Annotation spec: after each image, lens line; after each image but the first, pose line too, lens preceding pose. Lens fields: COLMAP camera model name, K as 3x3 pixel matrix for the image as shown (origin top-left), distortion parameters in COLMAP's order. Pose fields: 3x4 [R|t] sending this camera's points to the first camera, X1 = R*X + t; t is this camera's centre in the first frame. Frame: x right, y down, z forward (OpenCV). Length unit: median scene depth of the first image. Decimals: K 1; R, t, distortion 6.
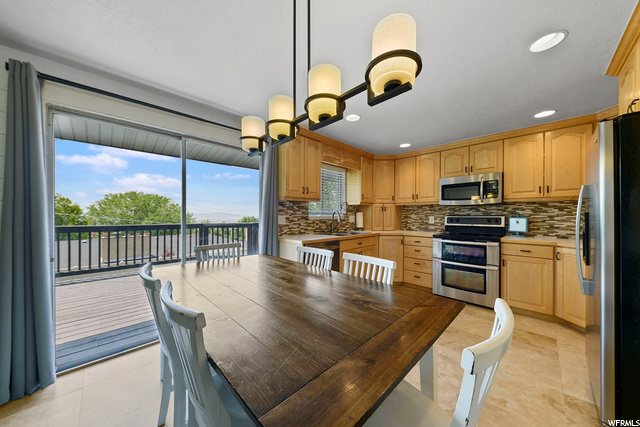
lens RADIAL K [[219.7, 0, 319.0], [0, 219.7, 215.5], [0, 0, 1]] dist [0.010554, -0.000259]
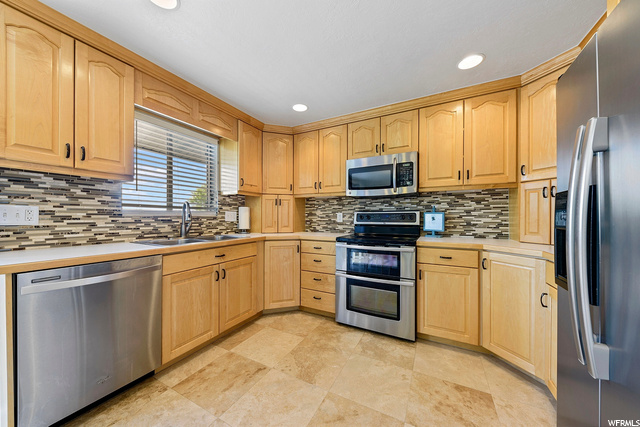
lens RADIAL K [[219.7, 0, 319.0], [0, 219.7, 215.5], [0, 0, 1]] dist [0.010554, -0.000259]
pose [[0.956395, 0.000978, 0.292076, 0.267775], [0.001010, 0.999977, -0.006657, 0.022561], [-0.292076, 0.006662, 0.956372, 0.355451]]
